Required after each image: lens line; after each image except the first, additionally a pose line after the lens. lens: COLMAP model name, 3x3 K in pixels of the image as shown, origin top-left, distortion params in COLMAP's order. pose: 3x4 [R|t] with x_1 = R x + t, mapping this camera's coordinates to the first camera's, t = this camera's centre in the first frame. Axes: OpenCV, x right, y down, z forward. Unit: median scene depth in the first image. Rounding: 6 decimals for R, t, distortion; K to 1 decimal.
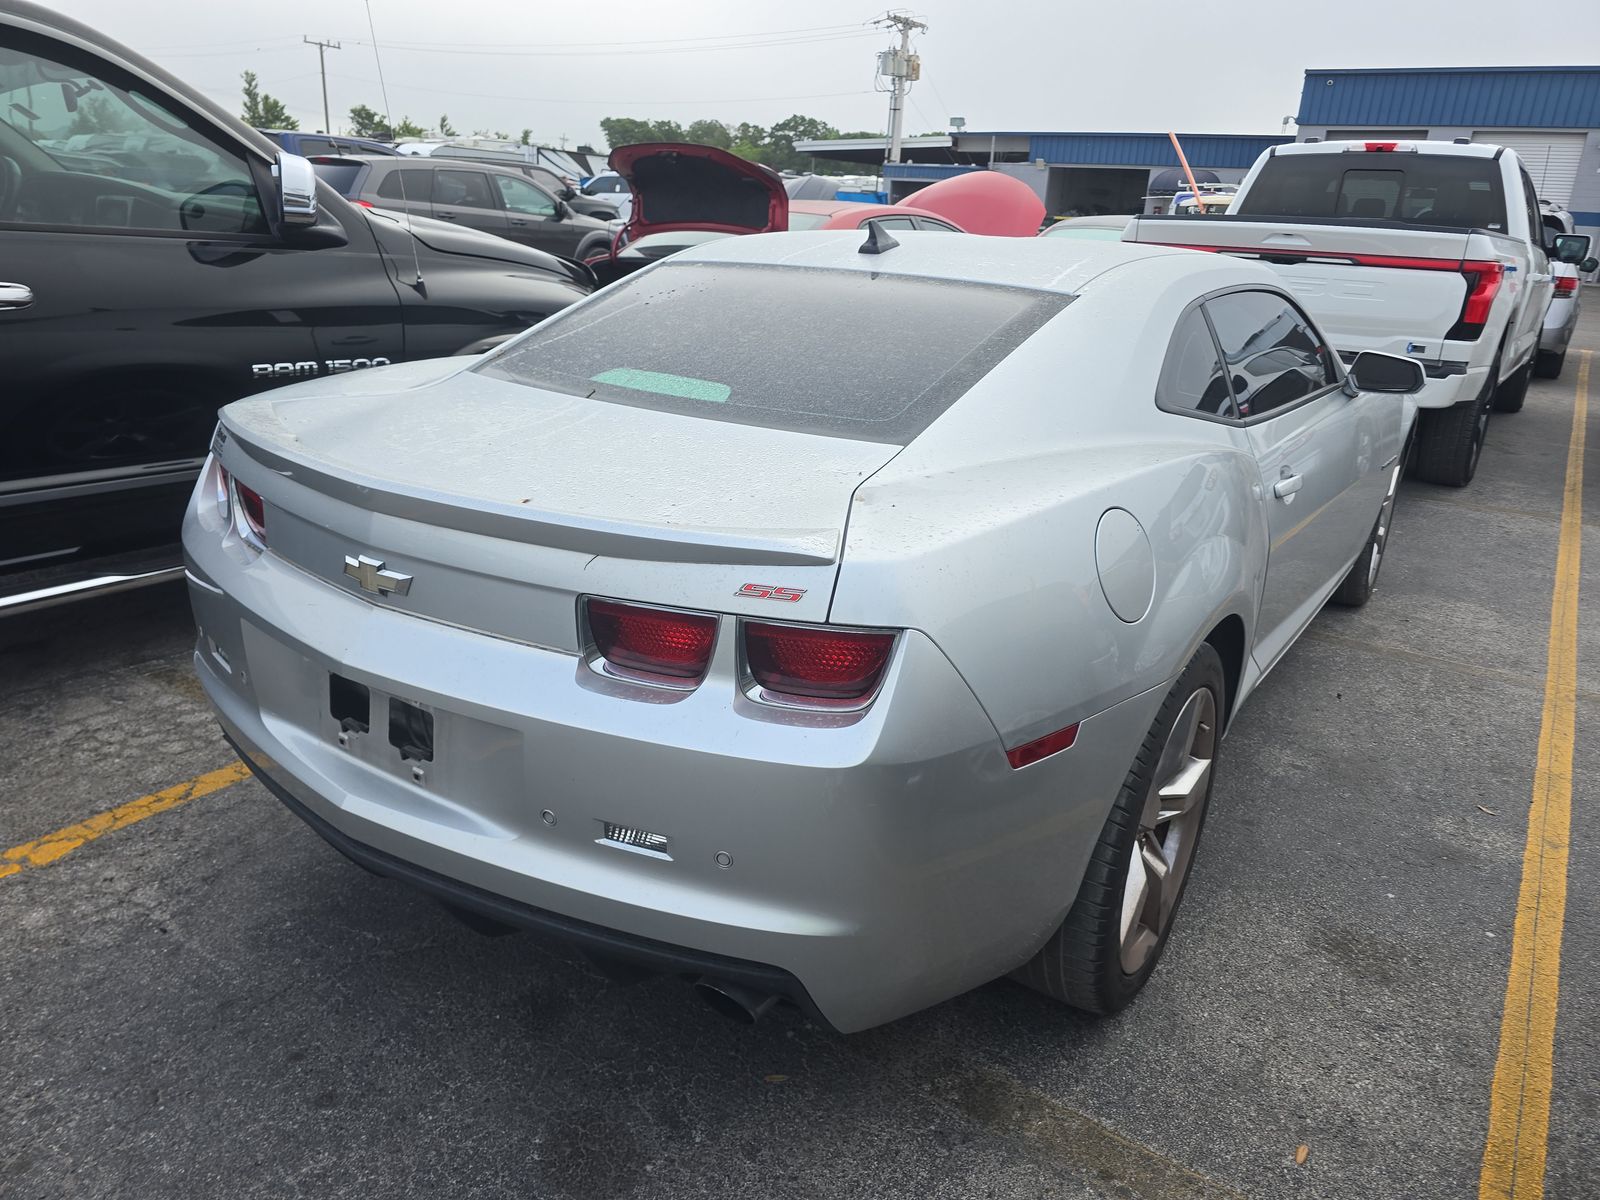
lens RADIAL K [[1074.6, 0, 800.0], [0, 1074.6, 600.0], [0, 0, 1]] dist [0.023489, -0.003766]
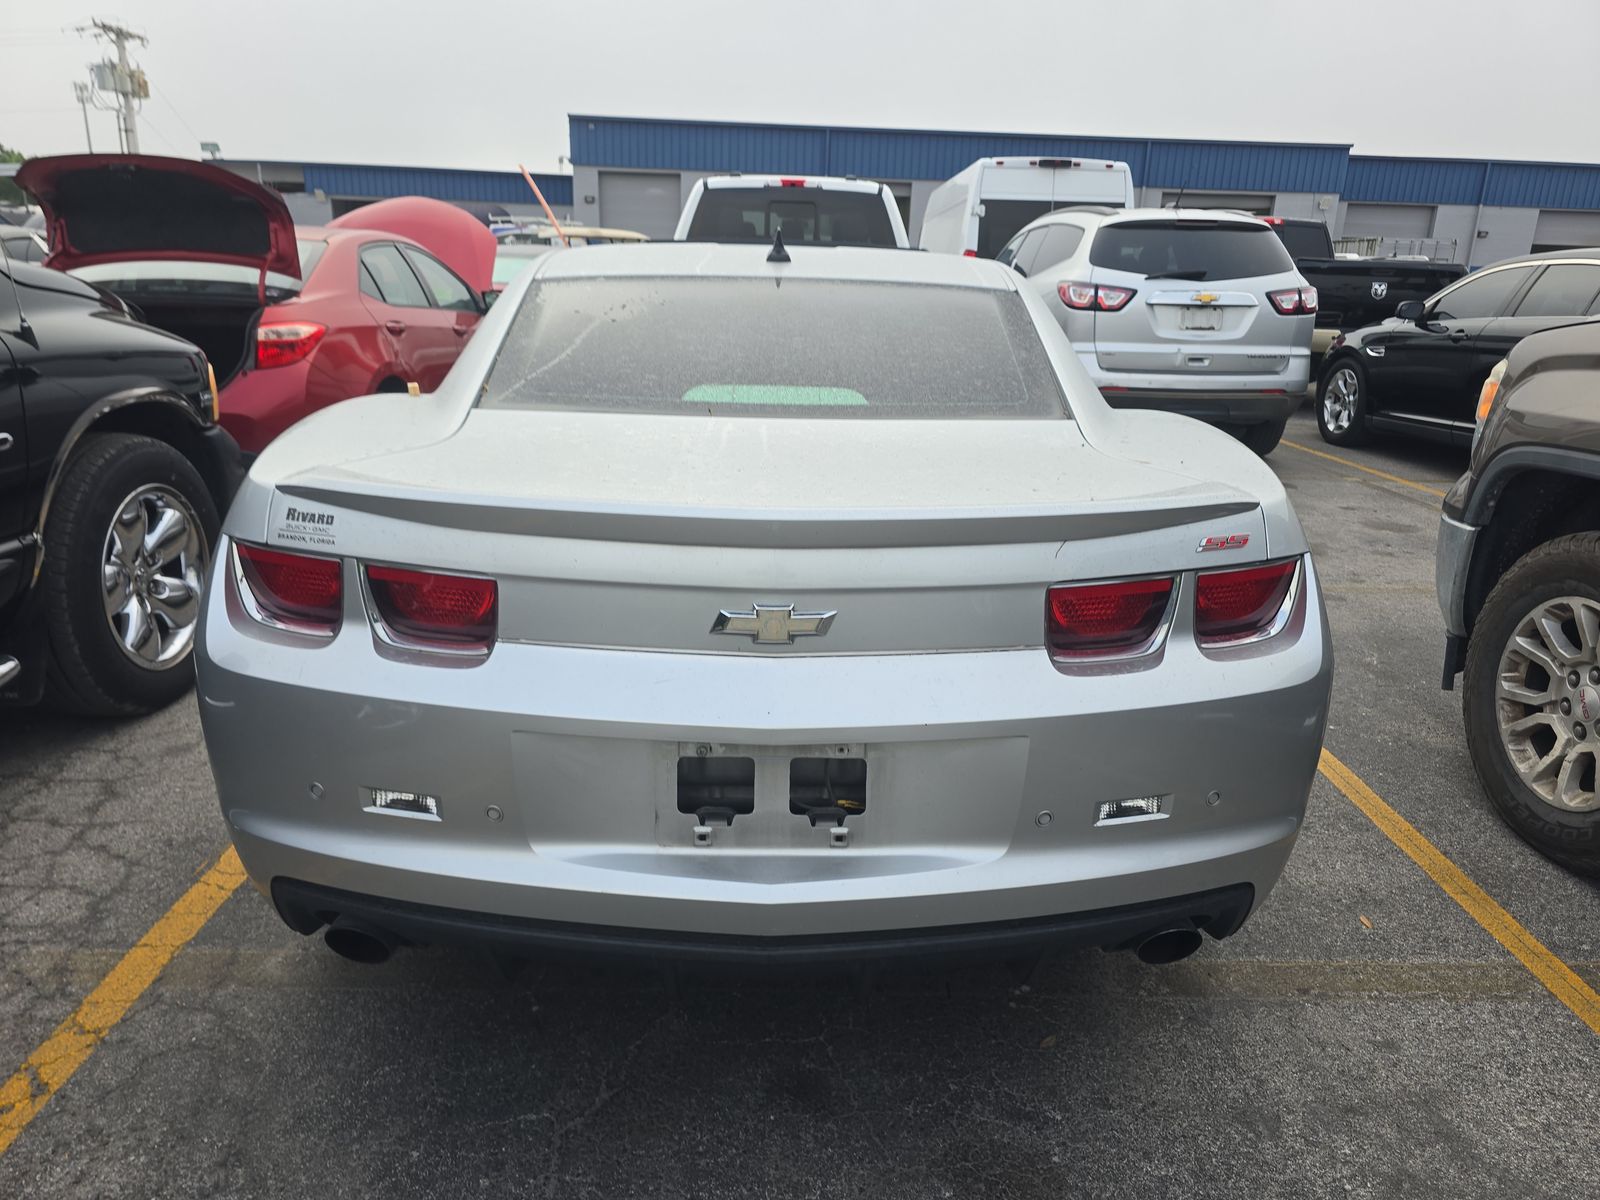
lens RADIAL K [[1083.9, 0, 800.0], [0, 1083.9, 600.0], [0, 0, 1]] dist [0.052147, -0.047206]
pose [[0.814000, -0.191469, 0.548401, -0.209339], [0.209152, 0.977398, 0.030802, -0.015439], [-0.541904, 0.089626, 0.835648, 0.063718]]
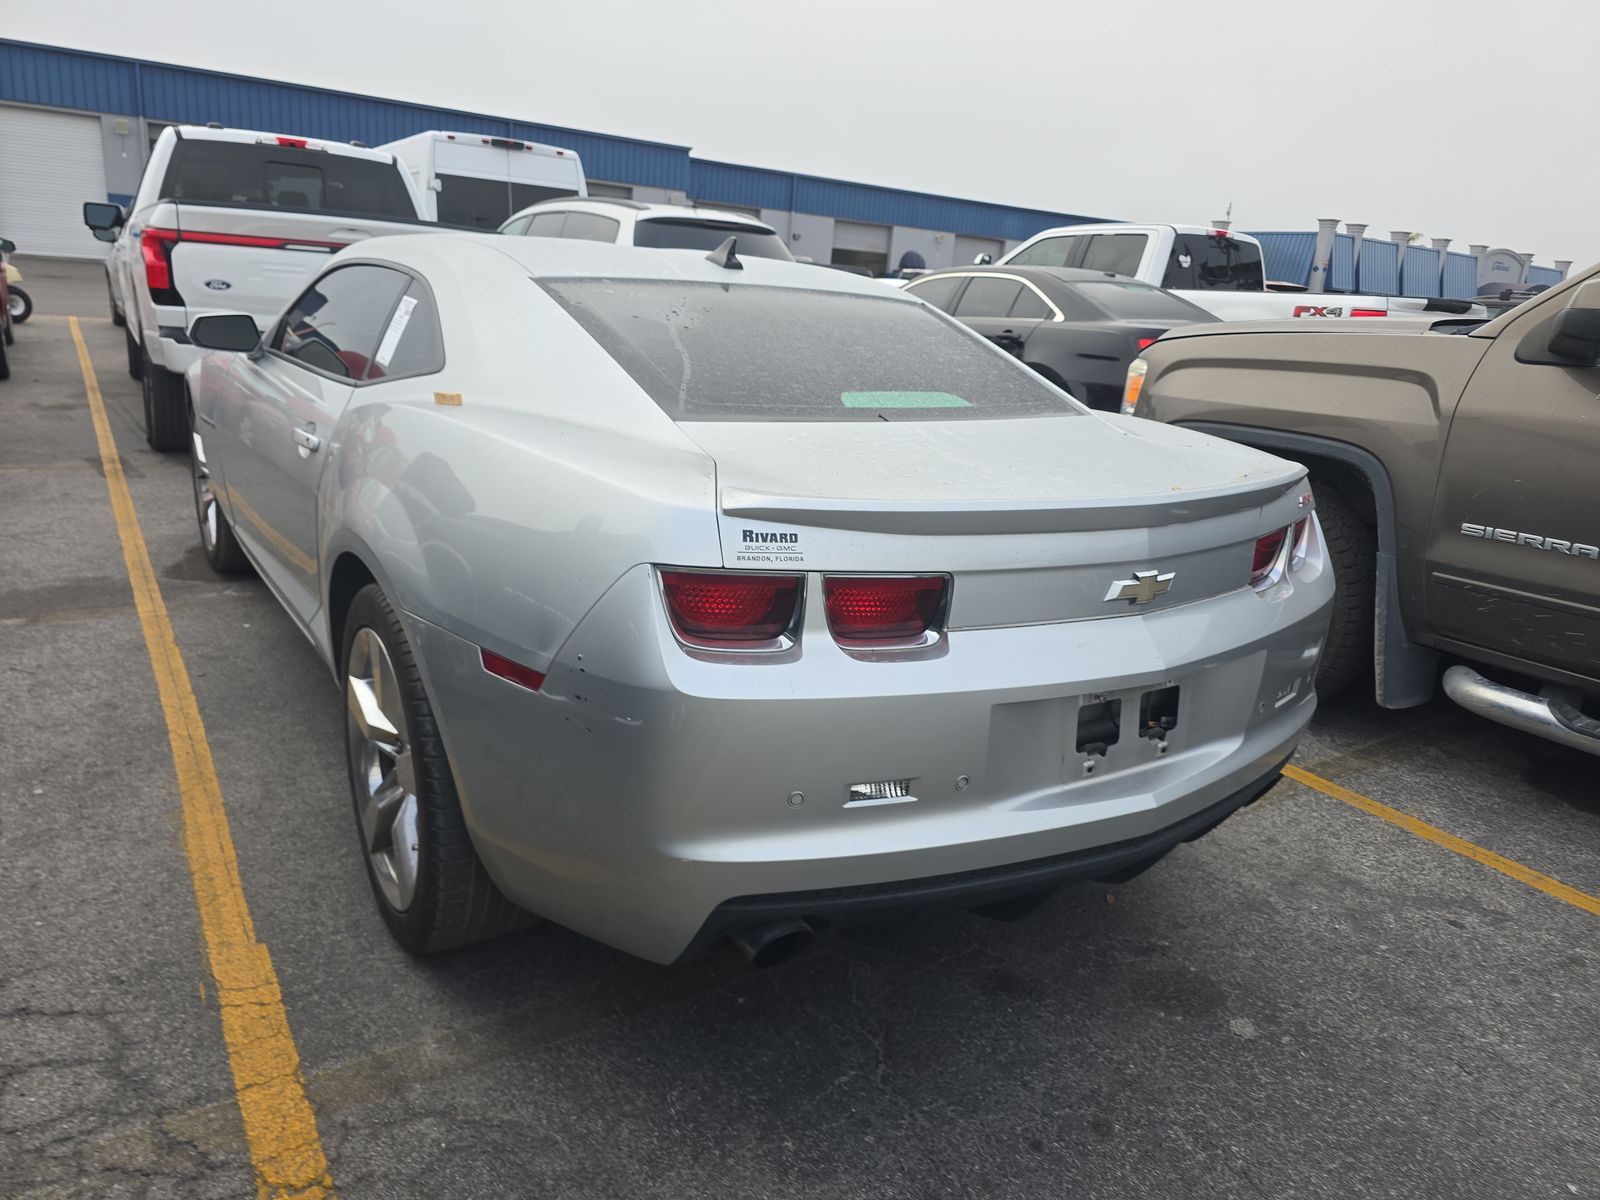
lens RADIAL K [[1083.9, 0, 800.0], [0, 1083.9, 600.0], [0, 0, 1]] dist [0.052147, -0.047206]
pose [[0.380476, -0.277590, 0.882146, -0.368891], [0.264444, 0.946714, 0.183852, -0.074715], [-0.886176, 0.163327, 0.433609, 0.204657]]
